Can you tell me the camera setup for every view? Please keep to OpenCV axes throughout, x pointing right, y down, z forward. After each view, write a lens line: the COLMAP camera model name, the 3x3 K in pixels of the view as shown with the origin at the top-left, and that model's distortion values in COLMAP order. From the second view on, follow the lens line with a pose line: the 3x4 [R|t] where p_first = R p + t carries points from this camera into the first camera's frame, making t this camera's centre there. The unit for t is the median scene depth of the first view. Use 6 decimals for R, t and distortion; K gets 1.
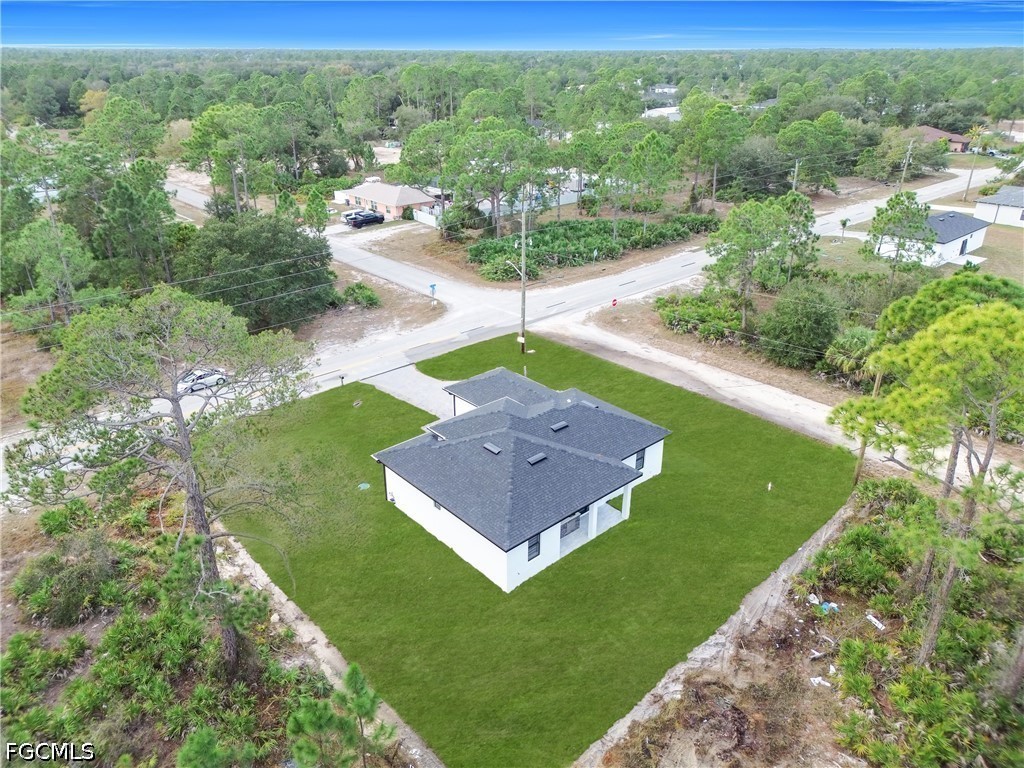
lens RADIAL K [[715.2, 0, 512.0], [0, 715.2, 384.0], [0, 0, 1]] dist [0.033899, -0.024267]
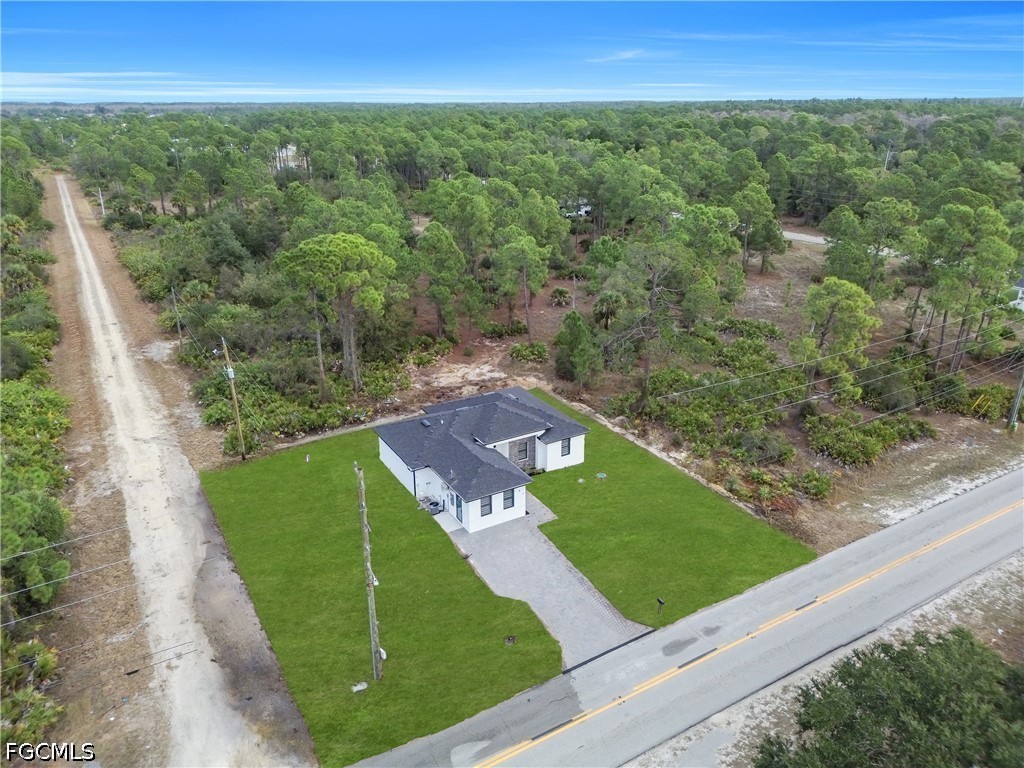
lens RADIAL K [[715.2, 0, 512.0], [0, 715.2, 384.0], [0, 0, 1]] dist [0.033899, -0.024267]
pose [[-0.980830, -0.073304, 0.180553, -0.232372], [0.079580, 0.695084, 0.714510, -0.805669], [-0.177876, 0.715181, -0.675926, 1.557635]]
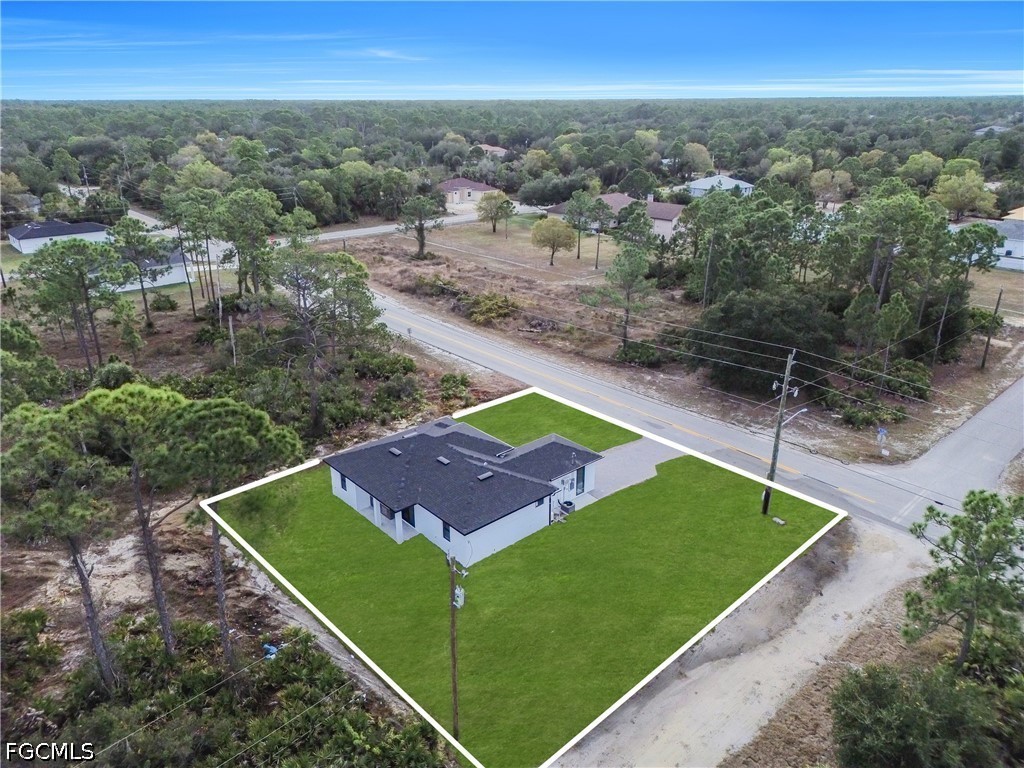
lens RADIAL K [[715.2, 0, 512.0], [0, 715.2, 384.0], [0, 0, 1]] dist [0.033899, -0.024267]
pose [[-0.007756, 0.361276, -0.932427, 0.954580], [-0.414247, 0.847521, 0.331824, -0.418332], [0.910131, 0.388829, 0.143084, 0.717362]]
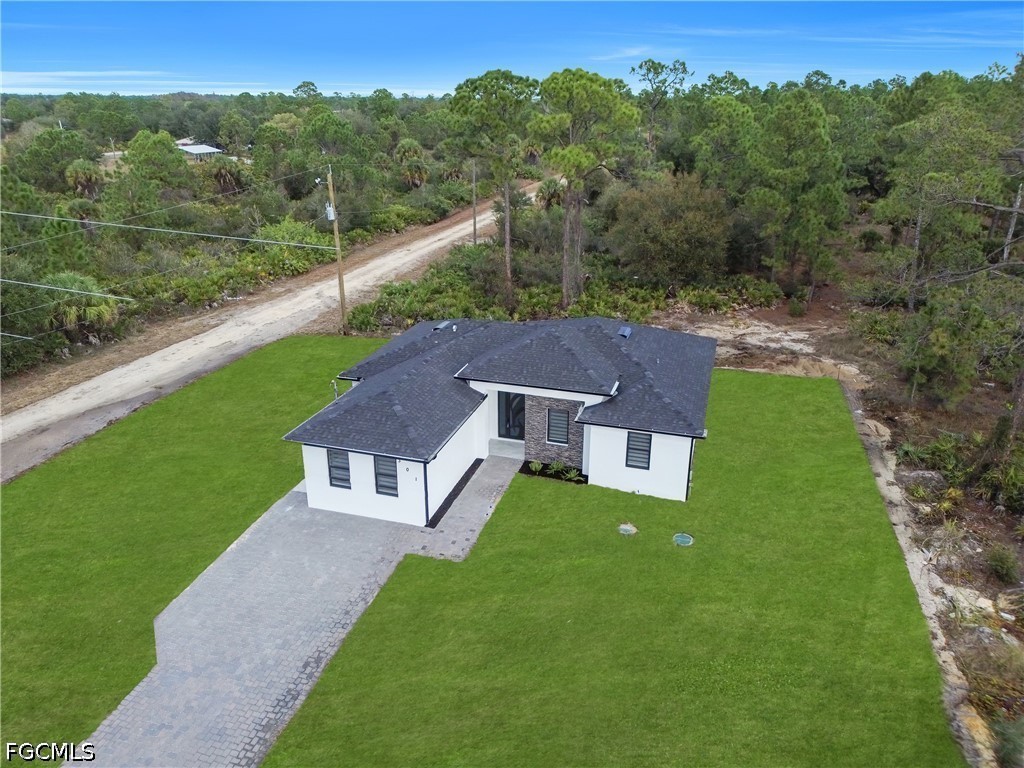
lens RADIAL K [[715.2, 0, 512.0], [0, 715.2, 384.0], [0, 0, 1]] dist [0.033899, -0.024267]
pose [[-0.513757, -0.319863, 0.796079, -0.473290], [0.354570, 0.765787, 0.536517, -0.261660], [-0.781239, 0.557905, -0.280014, 1.032769]]
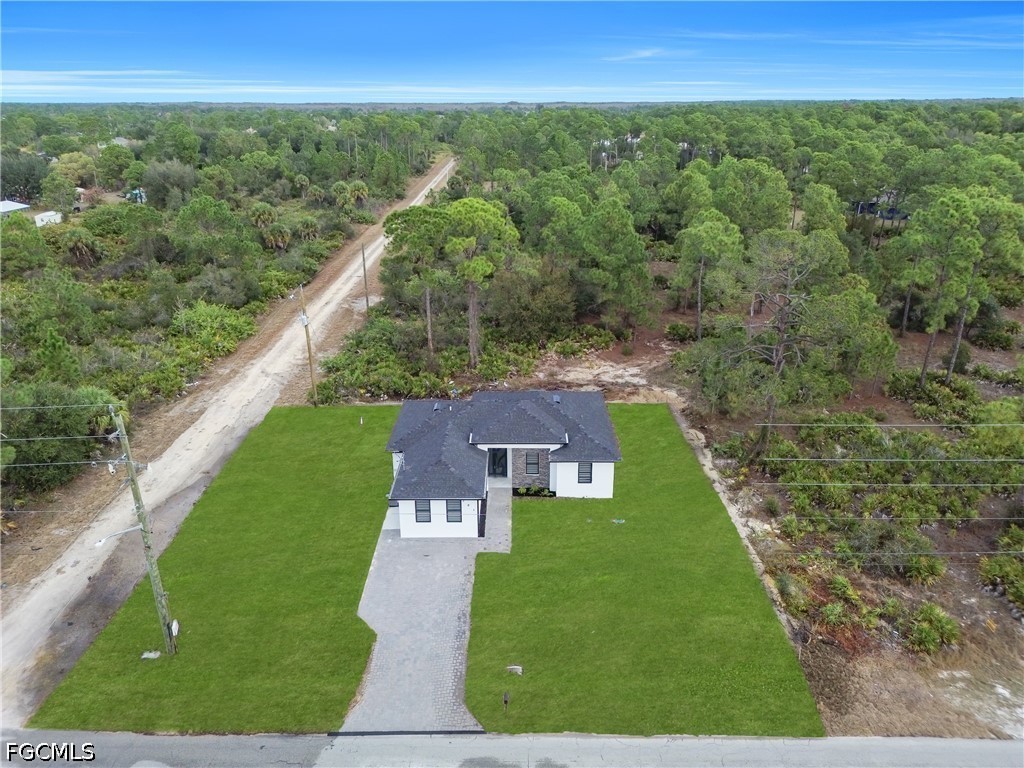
lens RADIAL K [[715.2, 0, 512.0], [0, 715.2, 384.0], [0, 0, 1]] dist [0.033899, -0.024267]
pose [[-0.742194, -0.247072, 0.622980, -0.587561], [0.279567, 0.730683, 0.622852, -0.584643], [-0.609090, 0.636441, -0.473235, 1.255286]]
